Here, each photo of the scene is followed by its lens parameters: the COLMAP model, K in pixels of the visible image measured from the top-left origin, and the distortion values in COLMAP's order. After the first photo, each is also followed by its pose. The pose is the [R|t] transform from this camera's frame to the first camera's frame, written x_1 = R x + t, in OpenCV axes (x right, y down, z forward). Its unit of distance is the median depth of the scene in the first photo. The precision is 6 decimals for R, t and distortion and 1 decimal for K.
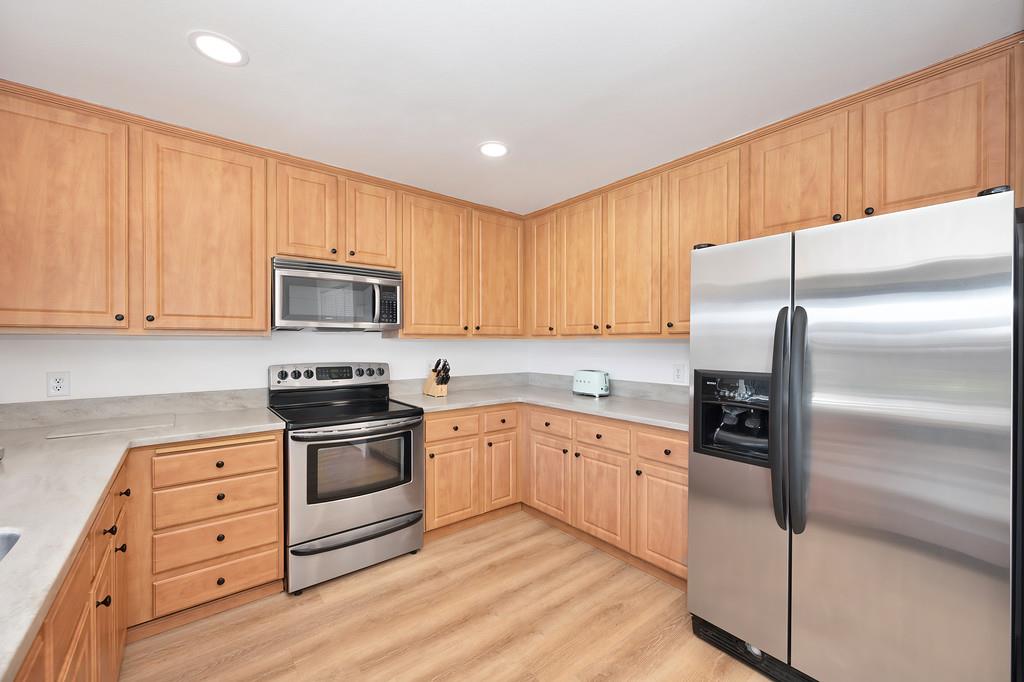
lens RADIAL K [[397.3, 0, 515.5], [0, 397.3, 345.4], [0, 0, 1]] dist [-0.002077, -0.000239]
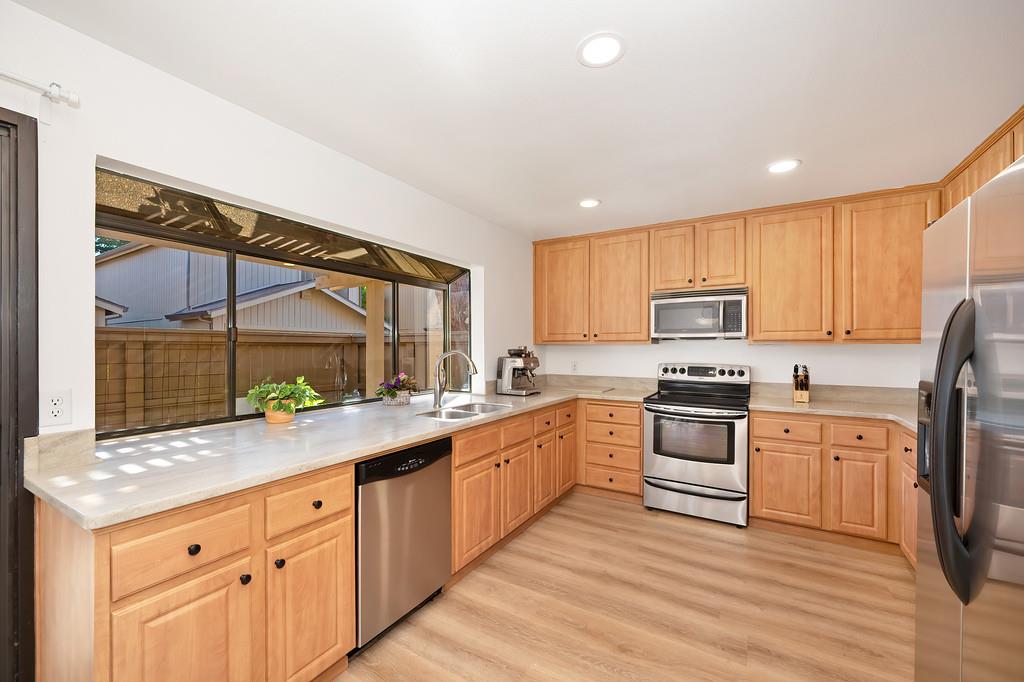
lens RADIAL K [[404.5, 0, 516.2], [0, 404.5, 347.2], [0, 0, 1]] dist [-0.000734, -0.000016]
pose [[0.339765, -0.000374, -0.940510, 0.635202], [-0.008338, 0.999959, -0.003410, -0.000954], [0.940473, 0.009001, 0.339748, -0.029678]]
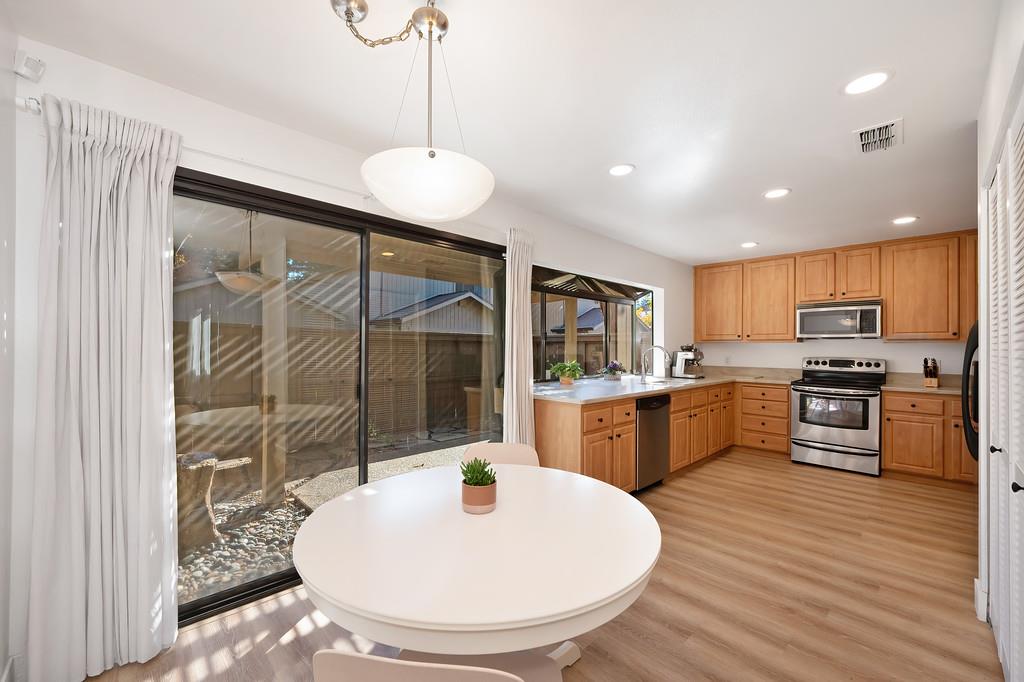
lens RADIAL K [[397.3, 0, 515.5], [0, 397.3, 345.4], [0, 0, 1]] dist [-0.002077, -0.000239]
pose [[0.074275, -0.005049, -0.997225, 1.217191], [-0.014323, 0.999879, -0.006130, 0.023968], [0.997135, 0.014738, 0.074194, -0.554662]]
